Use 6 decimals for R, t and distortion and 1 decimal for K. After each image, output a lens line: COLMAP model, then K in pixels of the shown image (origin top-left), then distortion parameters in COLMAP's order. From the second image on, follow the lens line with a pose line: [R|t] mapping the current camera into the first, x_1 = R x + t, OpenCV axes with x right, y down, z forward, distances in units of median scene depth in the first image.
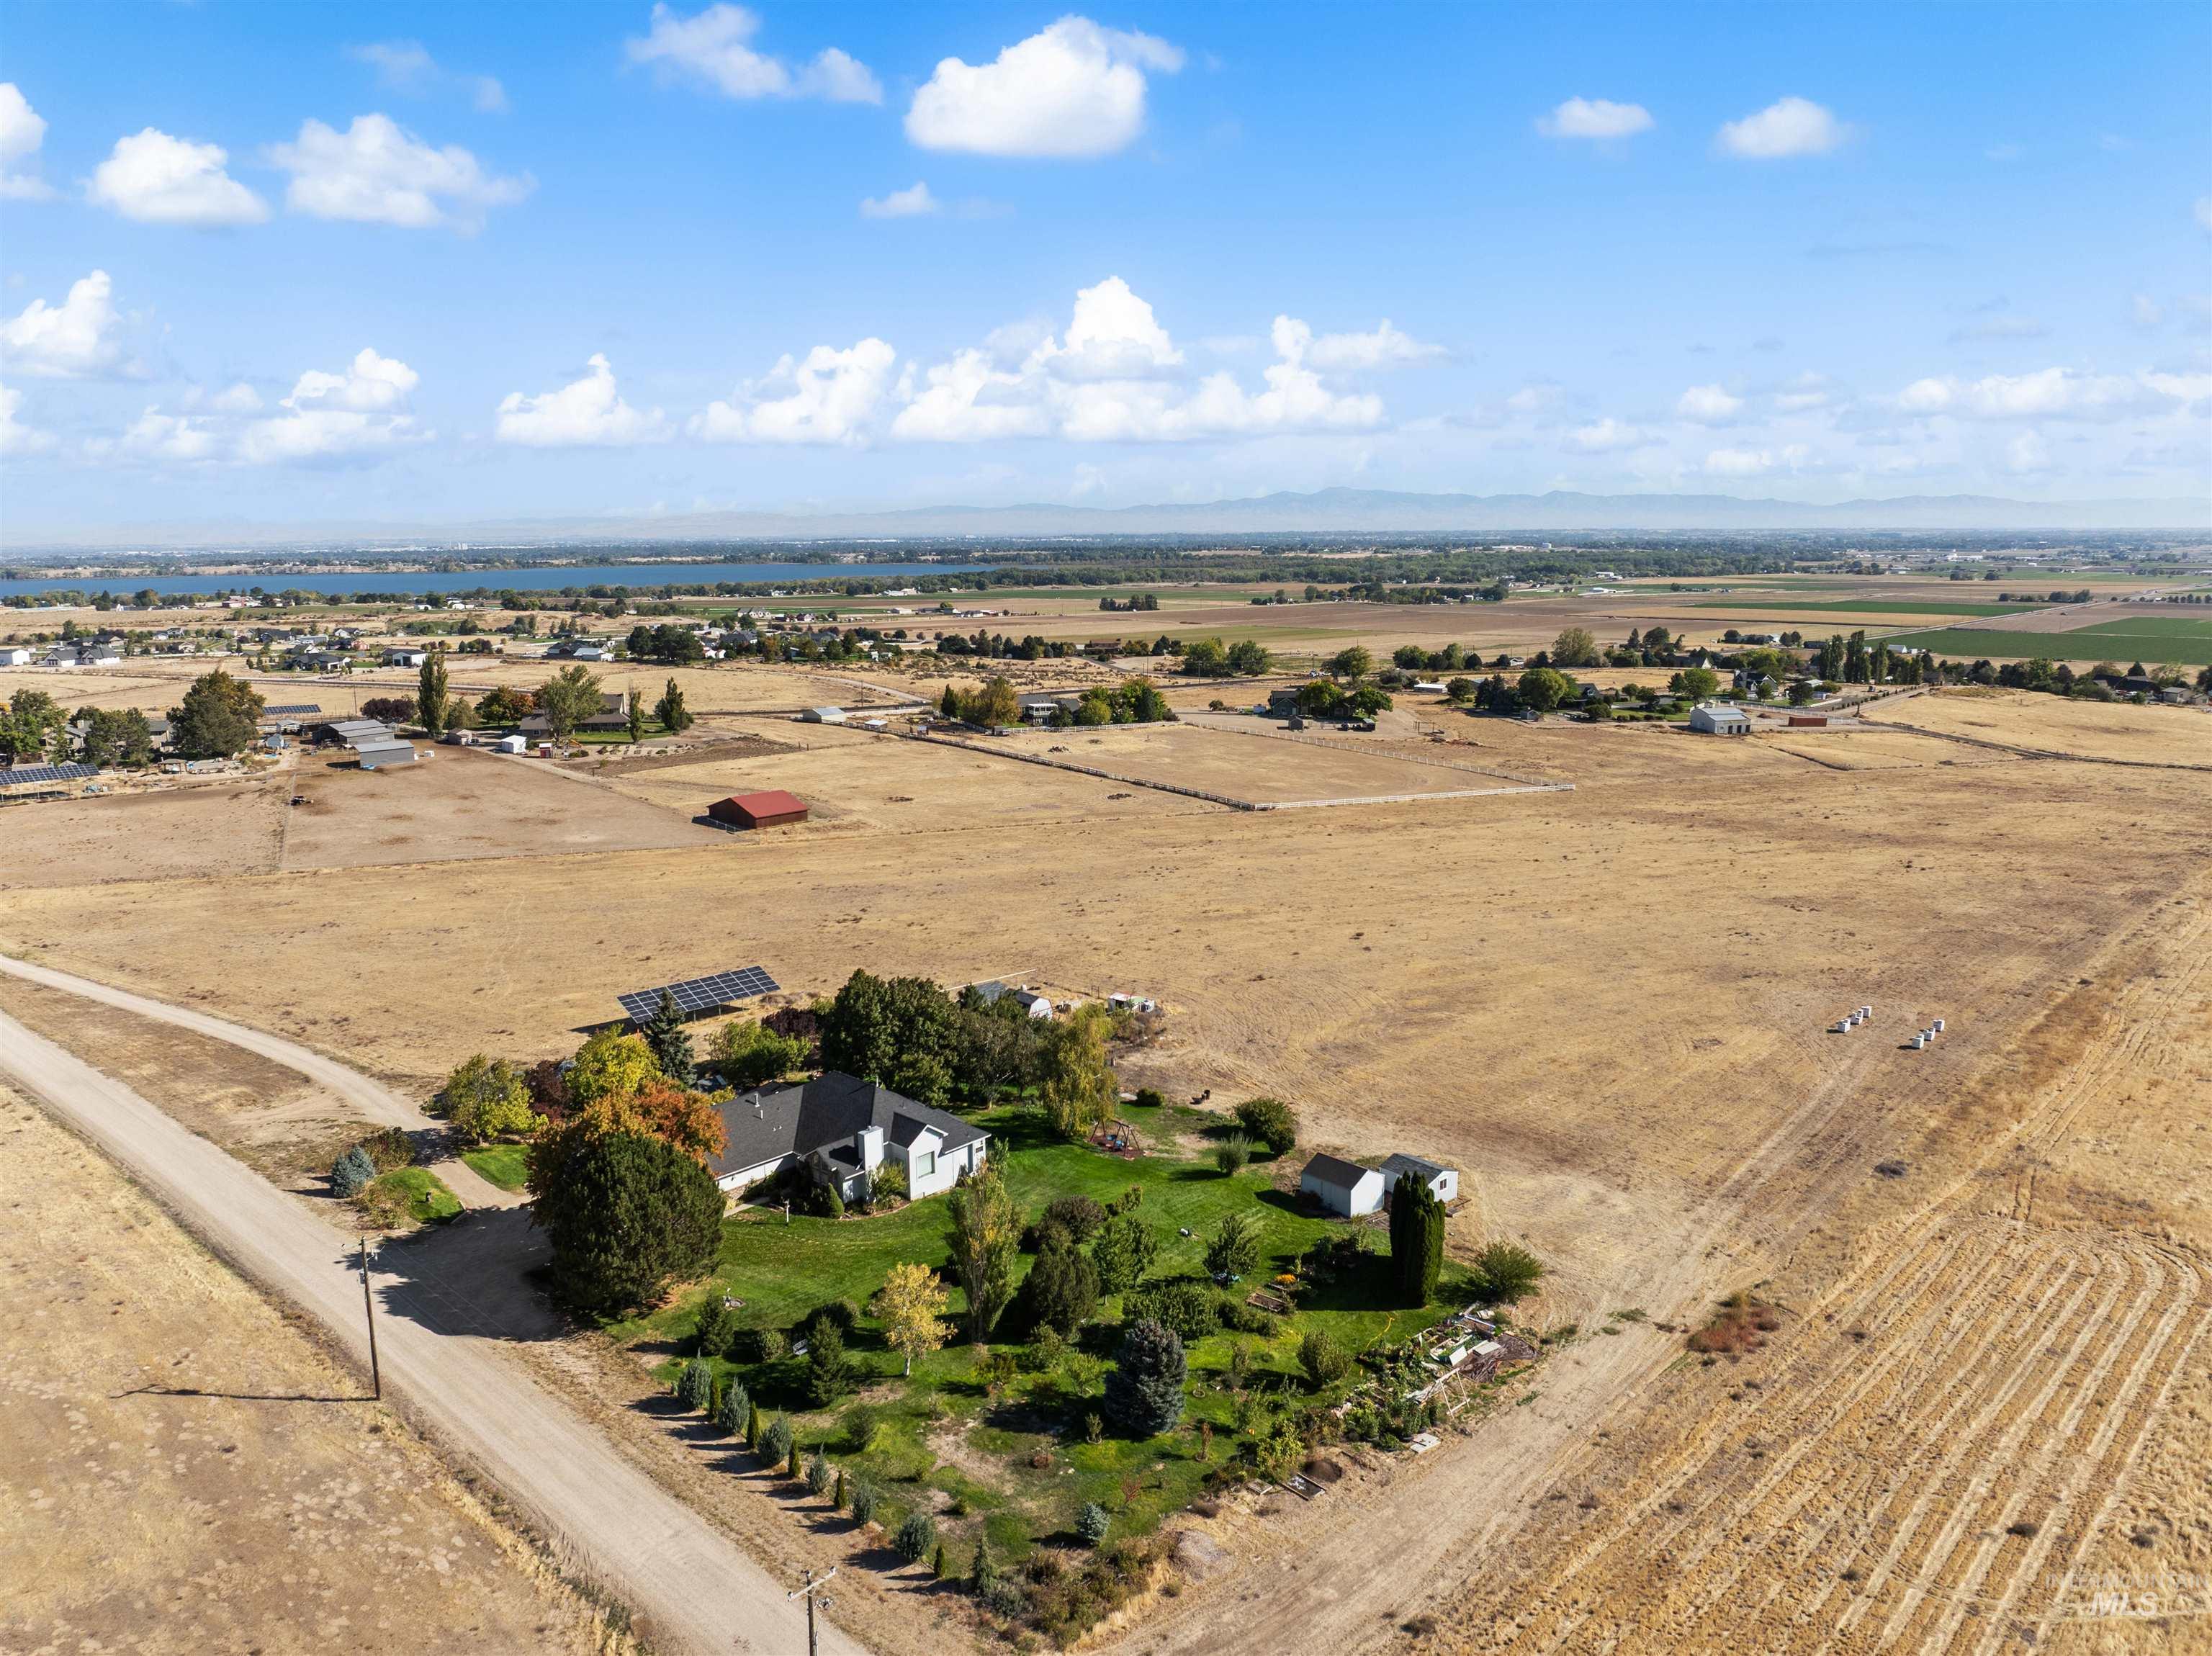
lens RADIAL K [[1577.0, 0, 1094.7], [0, 1577.0, 788.5], [0, 0, 1]] dist [-0.036382, -0.003193]
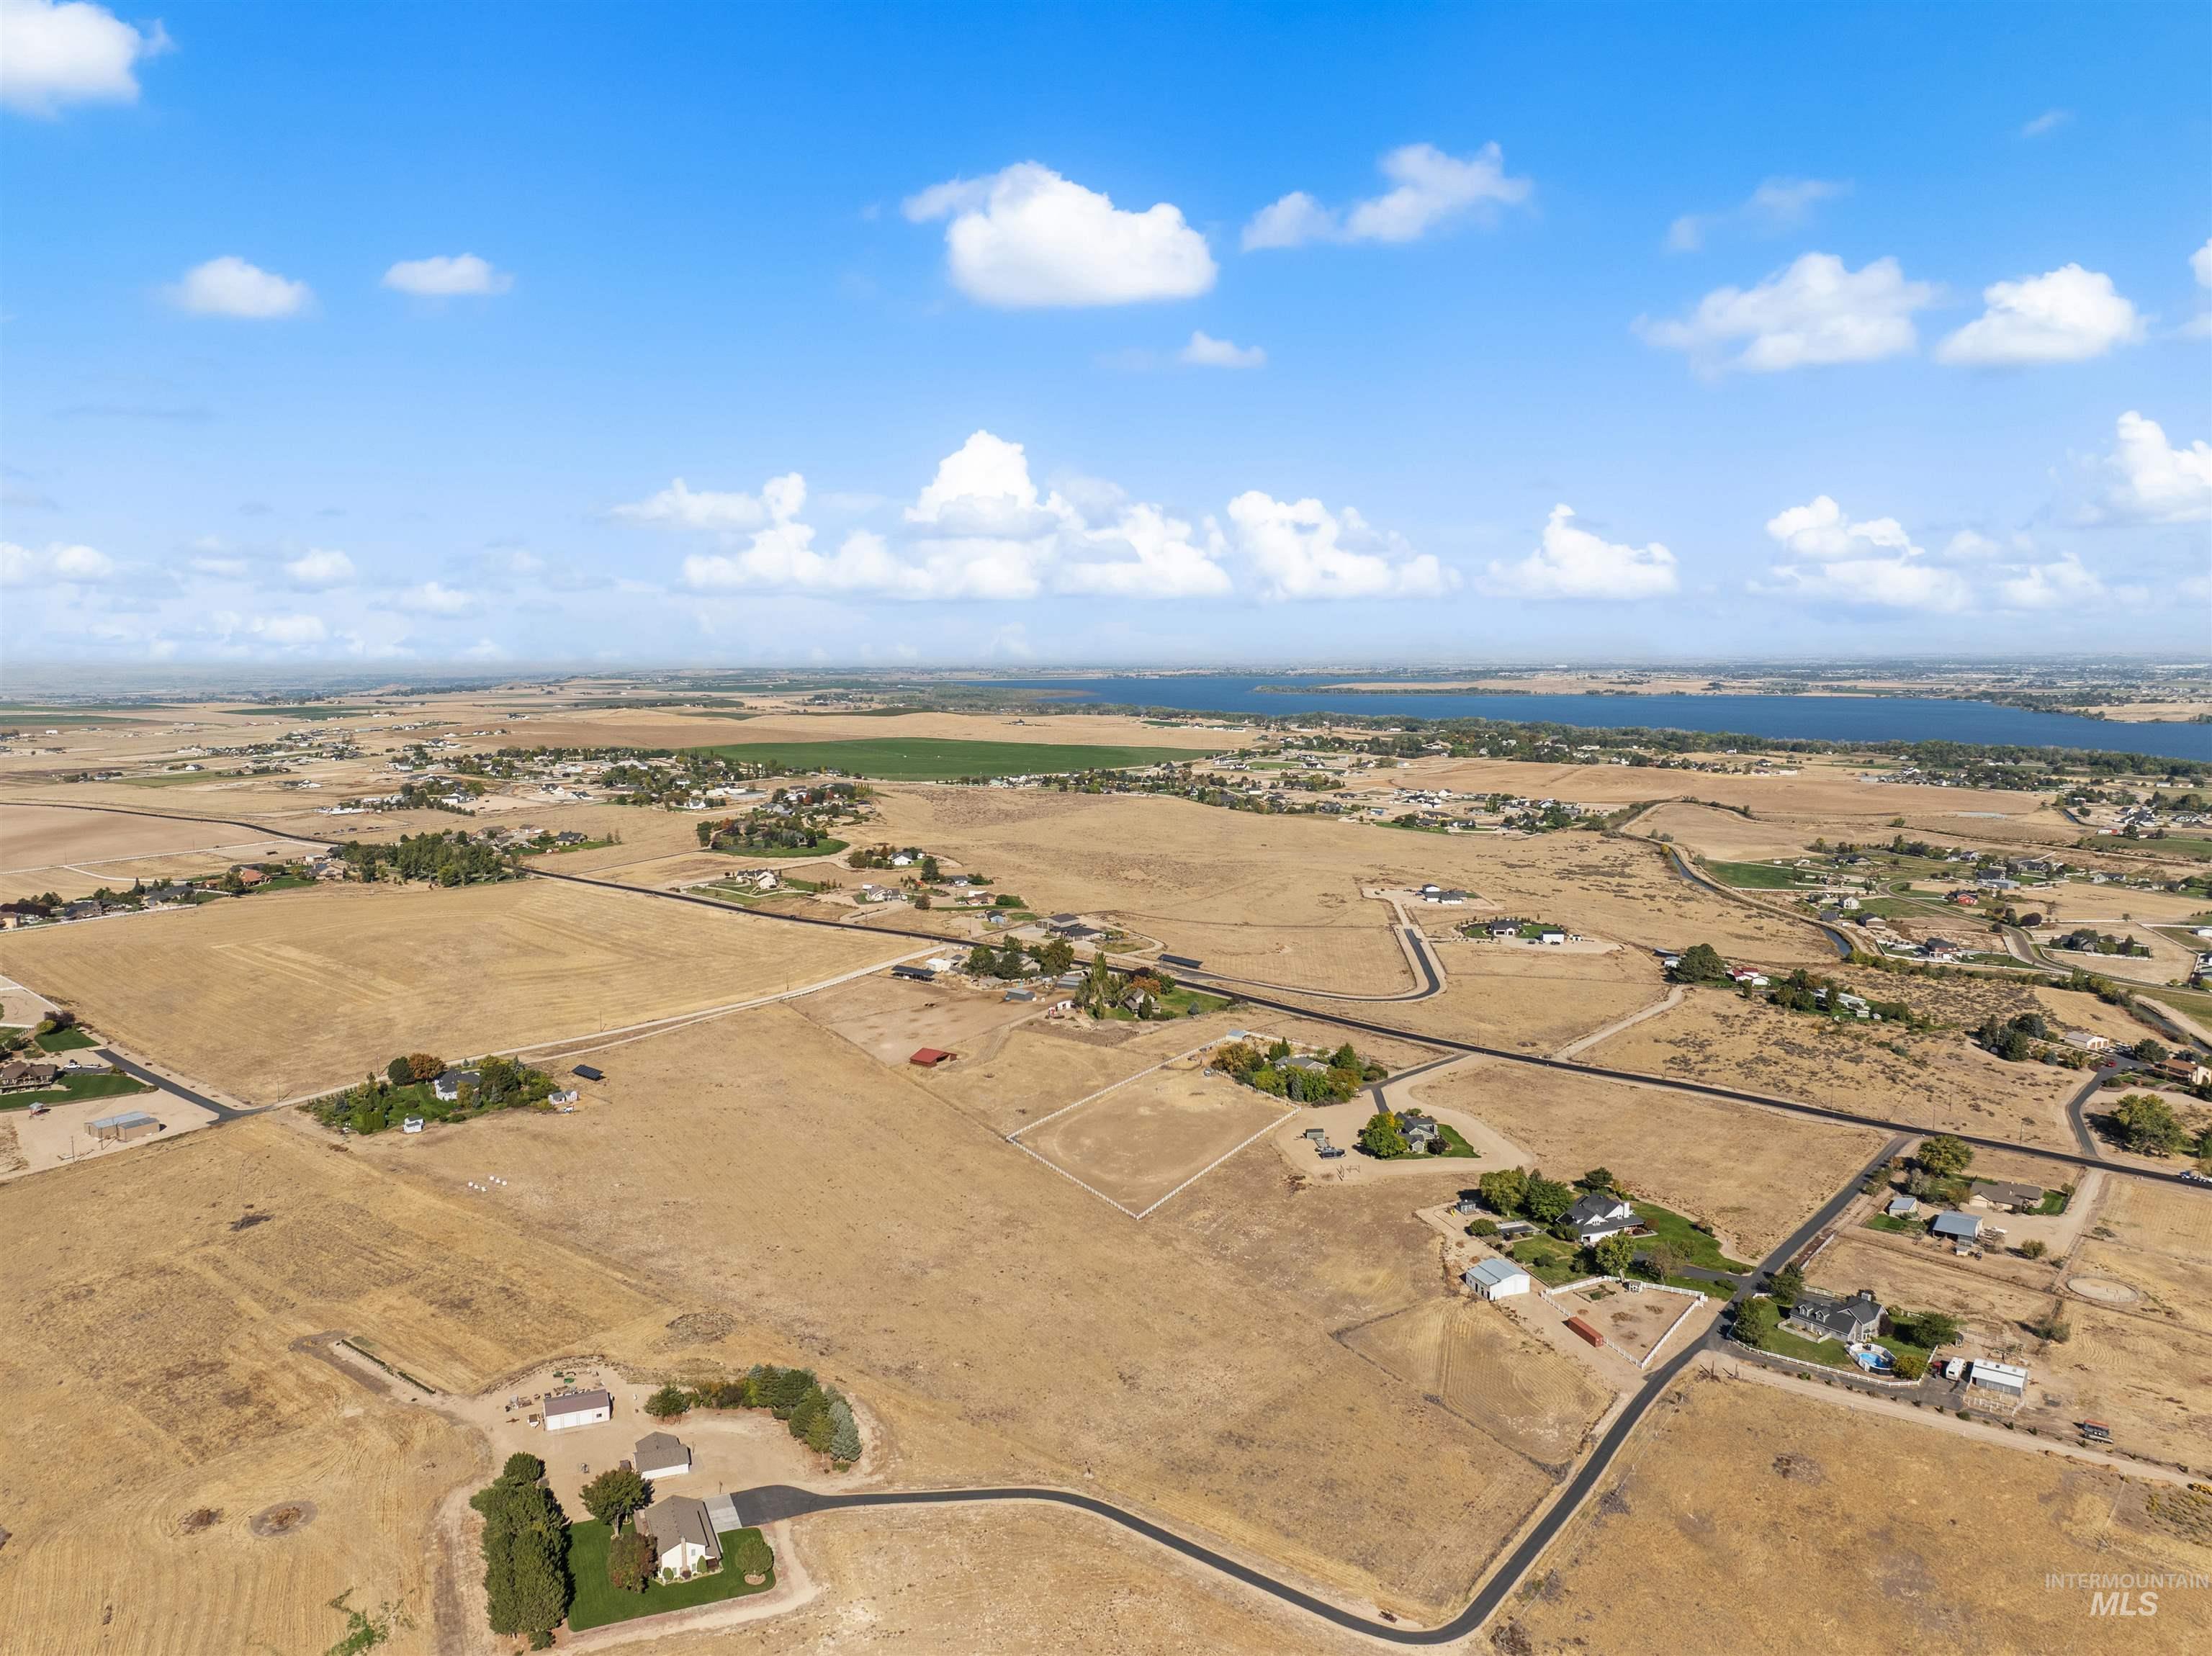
lens RADIAL K [[1563.6, 0, 1073.5], [0, 1563.6, 822.8], [0, 0, 1]] dist [-0.035559, -0.000959]
pose [[0.087392, 0.113658, -0.989669, 3.152956], [-0.151618, 0.983413, 0.099551, -0.909993], [0.984568, 0.141352, 0.103175, 1.518505]]
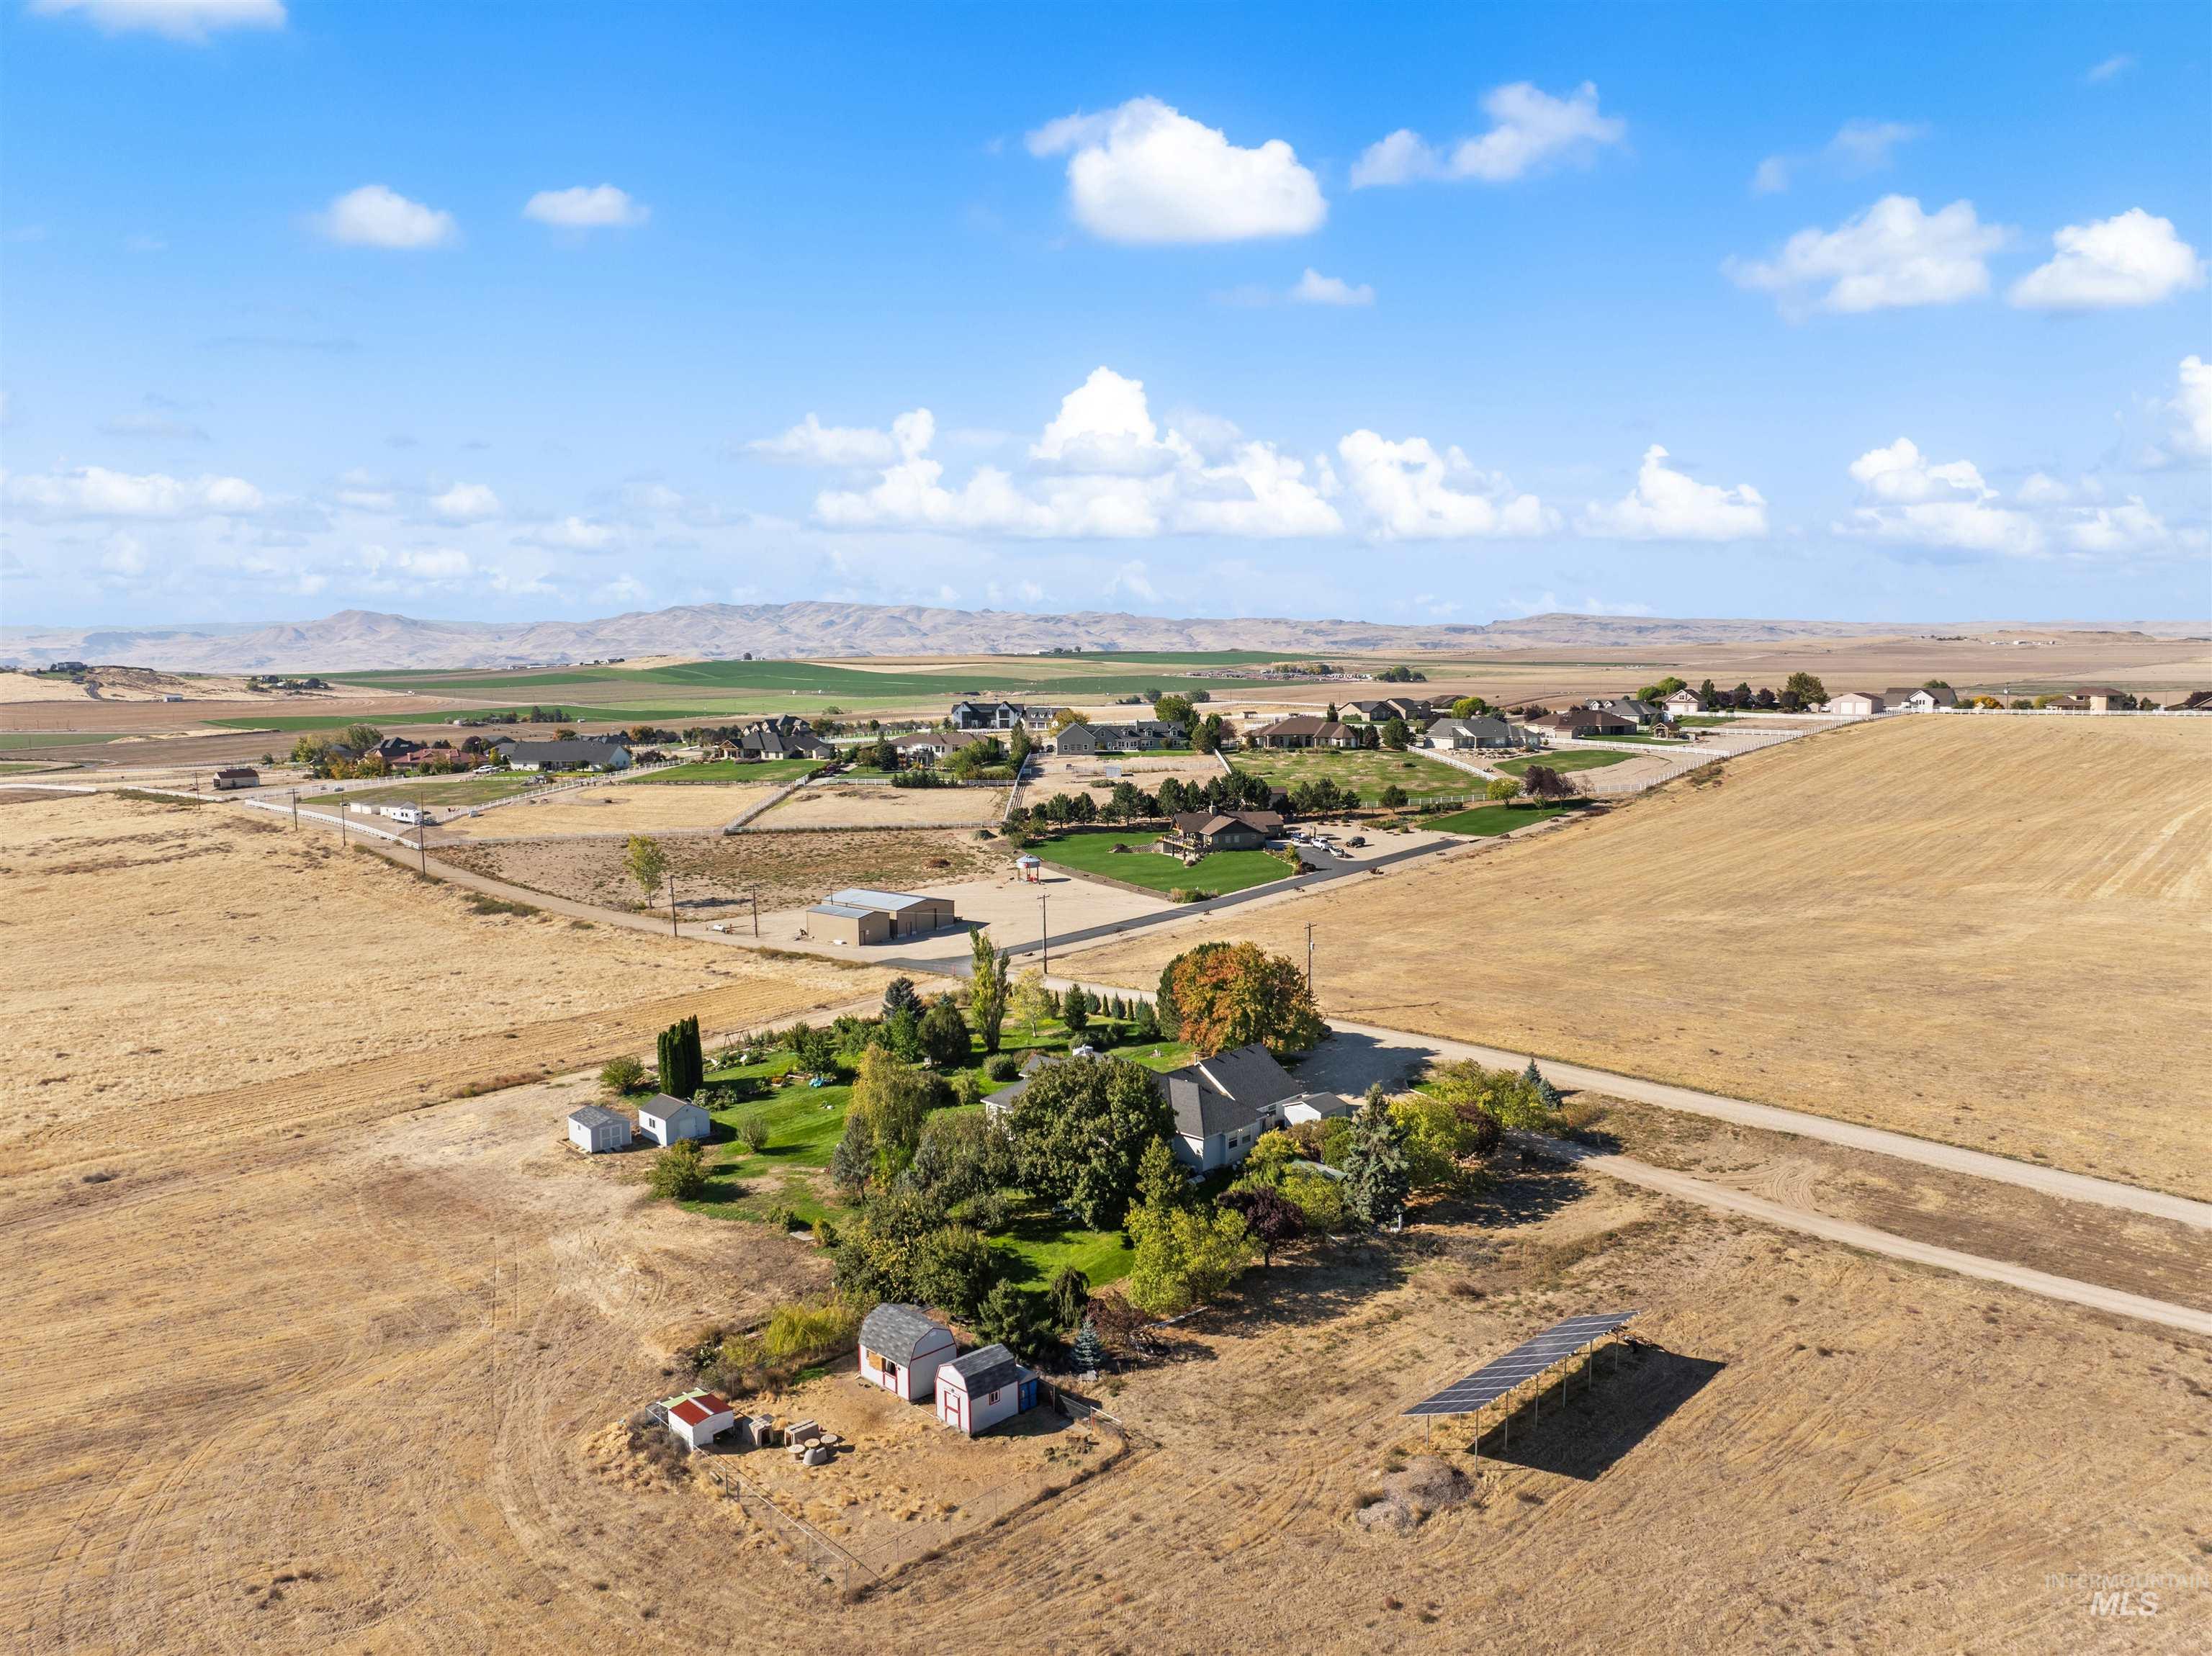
lens RADIAL K [[1569.4, 0, 1096.5], [0, 1569.4, 783.9], [0, 0, 1]] dist [-0.015741, -0.040601]
pose [[-0.999878, 0.013130, 0.008437, -0.103801], [0.014776, 0.970431, 0.240927, -0.163838], [-0.005024, 0.241022, -0.970507, 1.317640]]
